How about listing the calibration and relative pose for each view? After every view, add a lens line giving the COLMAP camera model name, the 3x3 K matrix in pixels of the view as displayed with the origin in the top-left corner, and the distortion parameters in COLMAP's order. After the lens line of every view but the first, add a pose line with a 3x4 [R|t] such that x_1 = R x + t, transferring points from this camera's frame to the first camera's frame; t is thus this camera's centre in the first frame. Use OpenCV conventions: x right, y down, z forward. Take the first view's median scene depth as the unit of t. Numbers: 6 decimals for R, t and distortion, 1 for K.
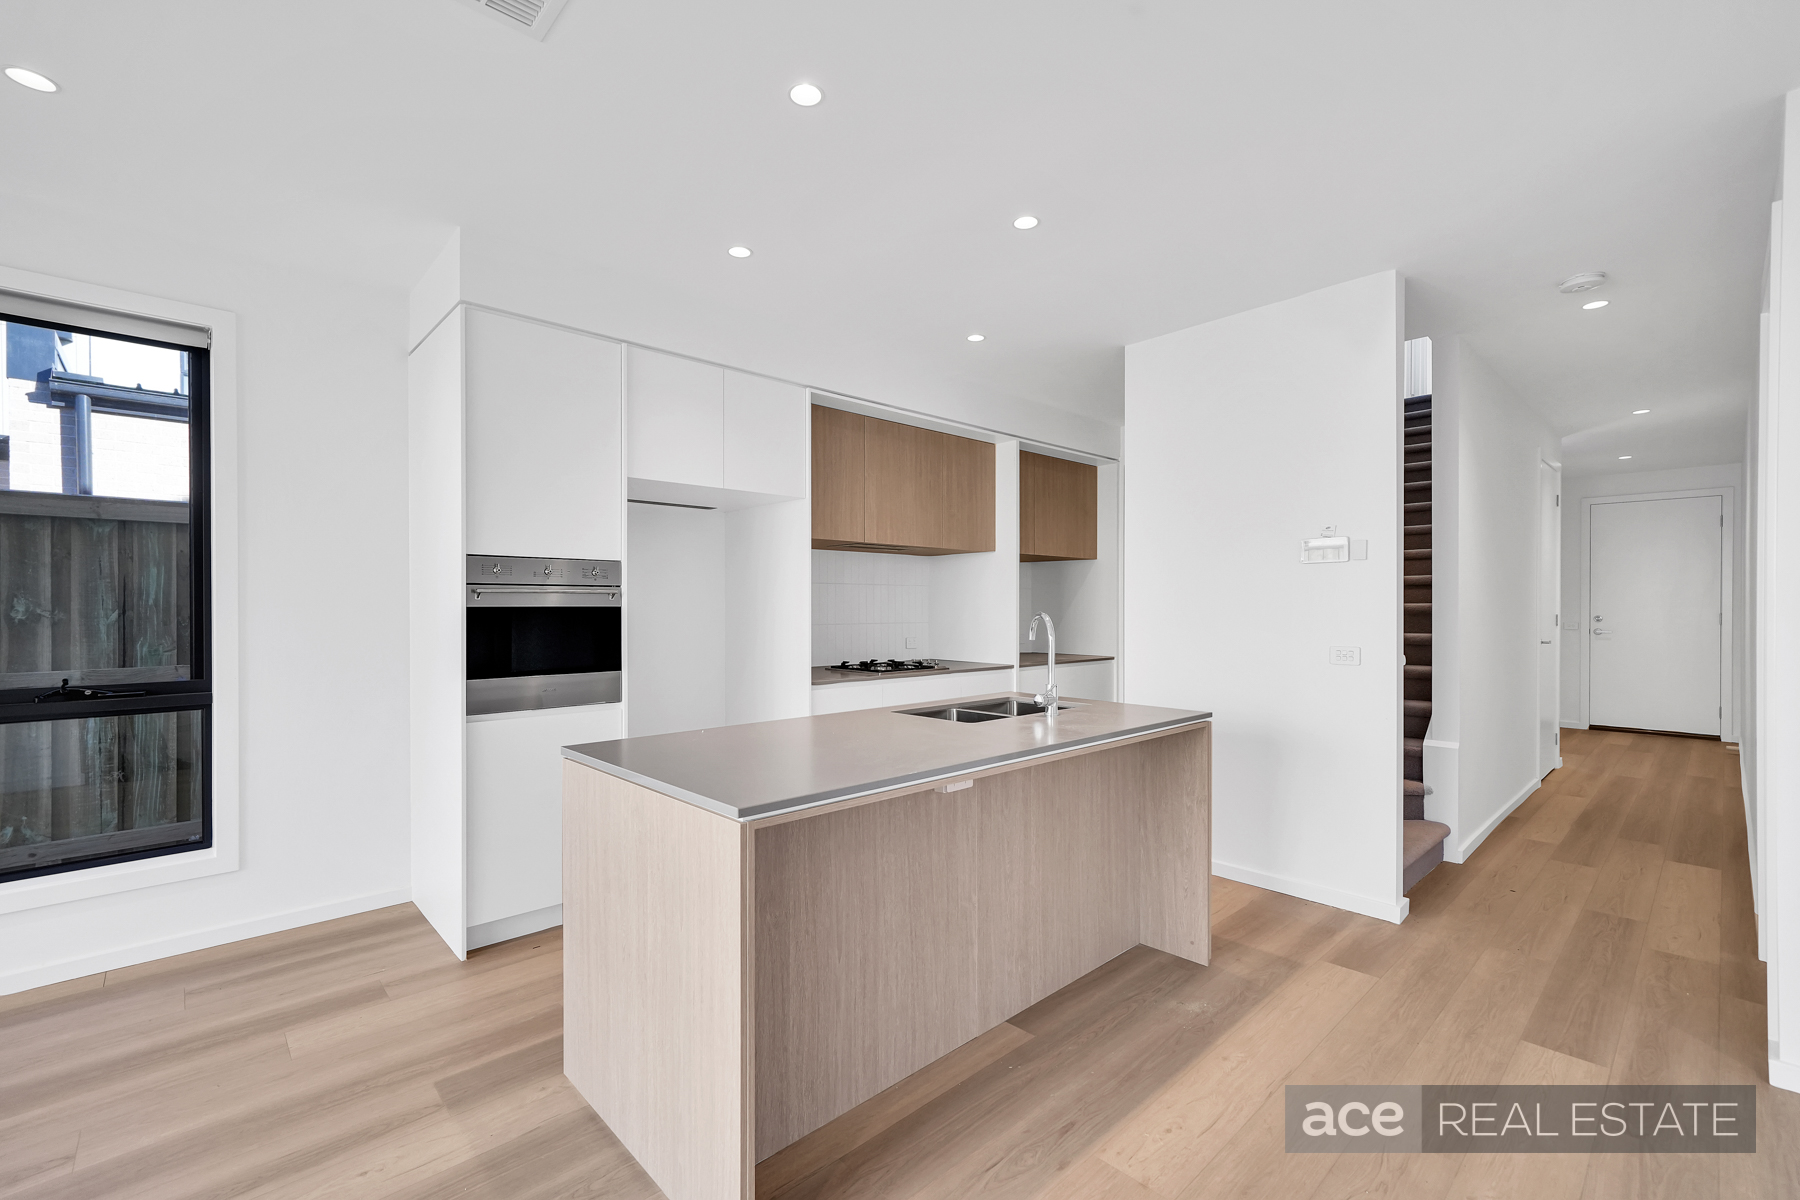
lens RADIAL K [[770.2, 0, 900.0], [0, 770.2, 600.0], [0, 0, 1]] dist [-0.000584, -0.000070]
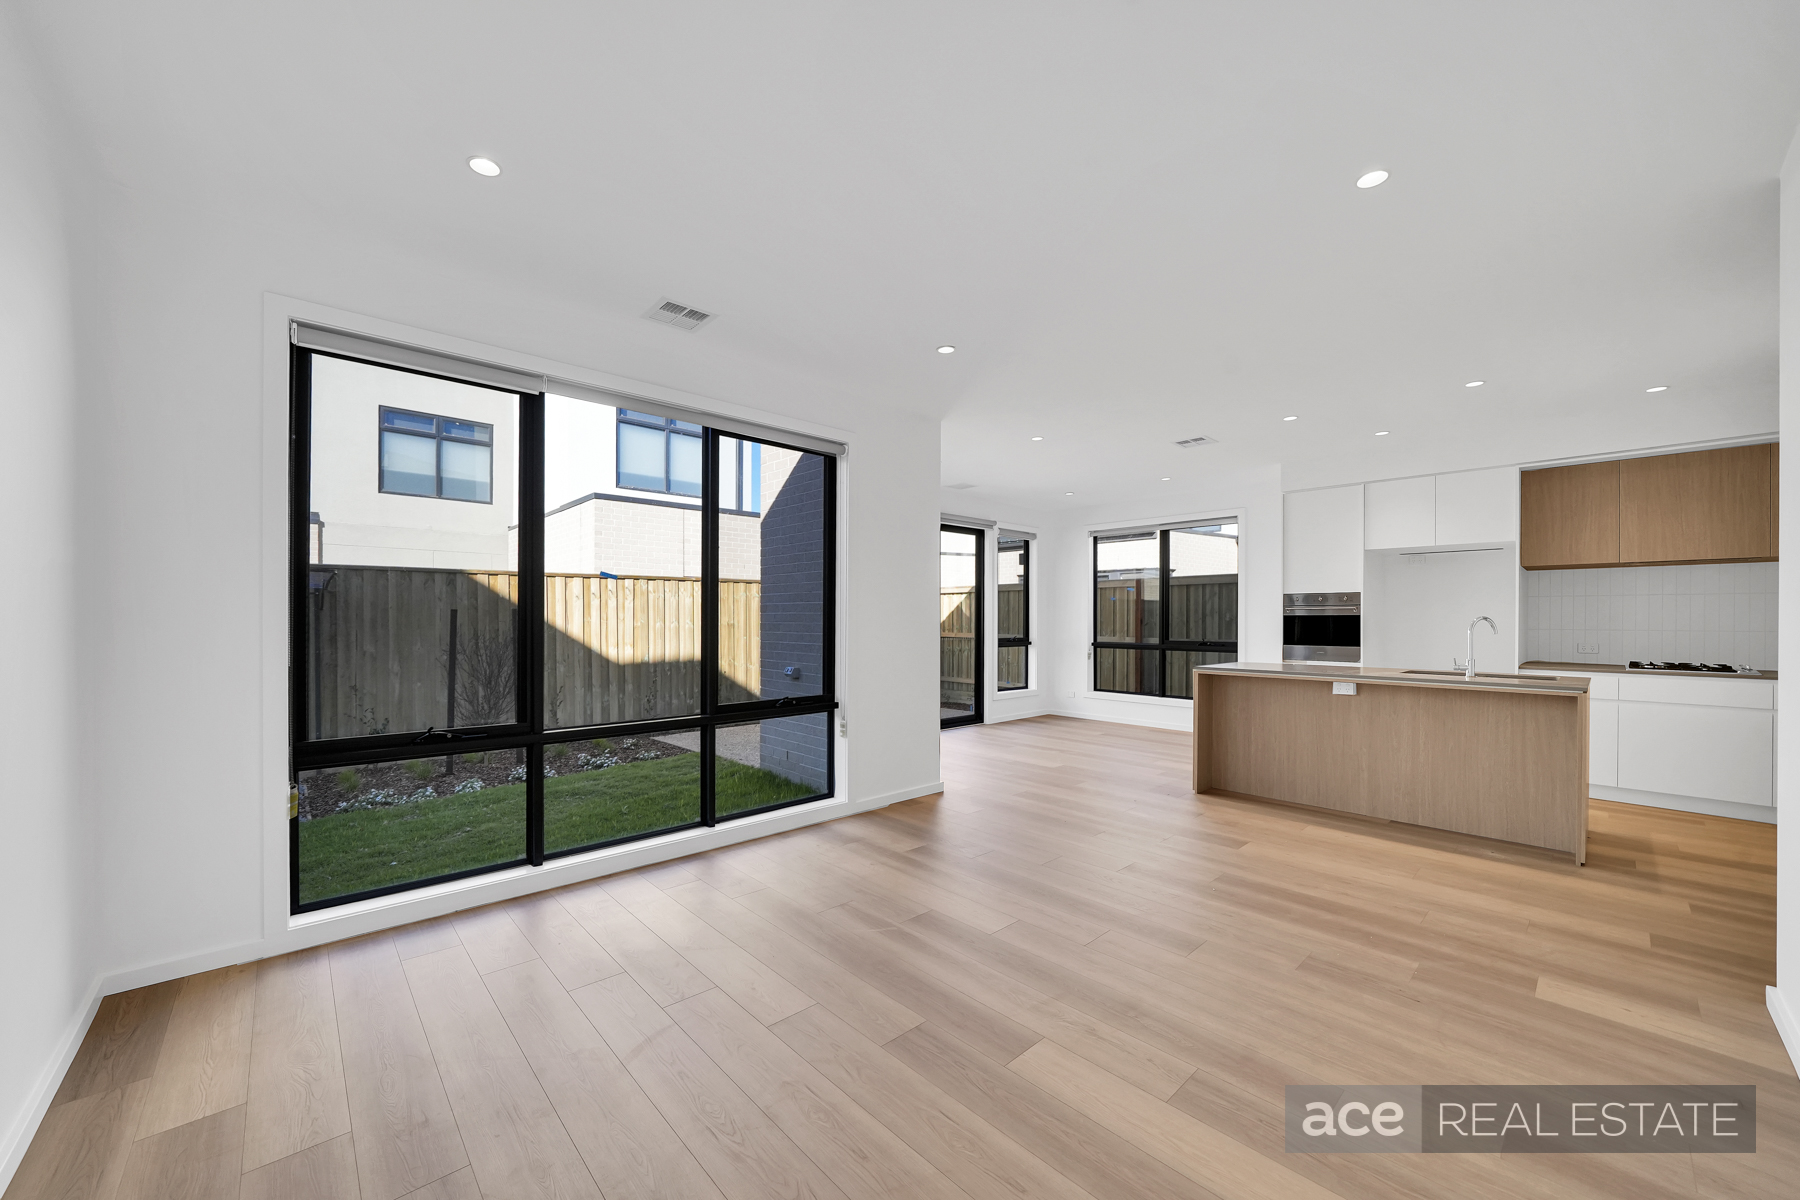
lens RADIAL K [[665.8, 0, 900.0], [0, 665.8, 600.0], [0, 0, 1]] dist [-0.000930, -0.000088]
pose [[0.003882, -0.031984, -0.999481, 1.542412], [0.008955, 0.999449, -0.031949, 0.016511], [0.999952, -0.008826, 0.004167, -0.229092]]
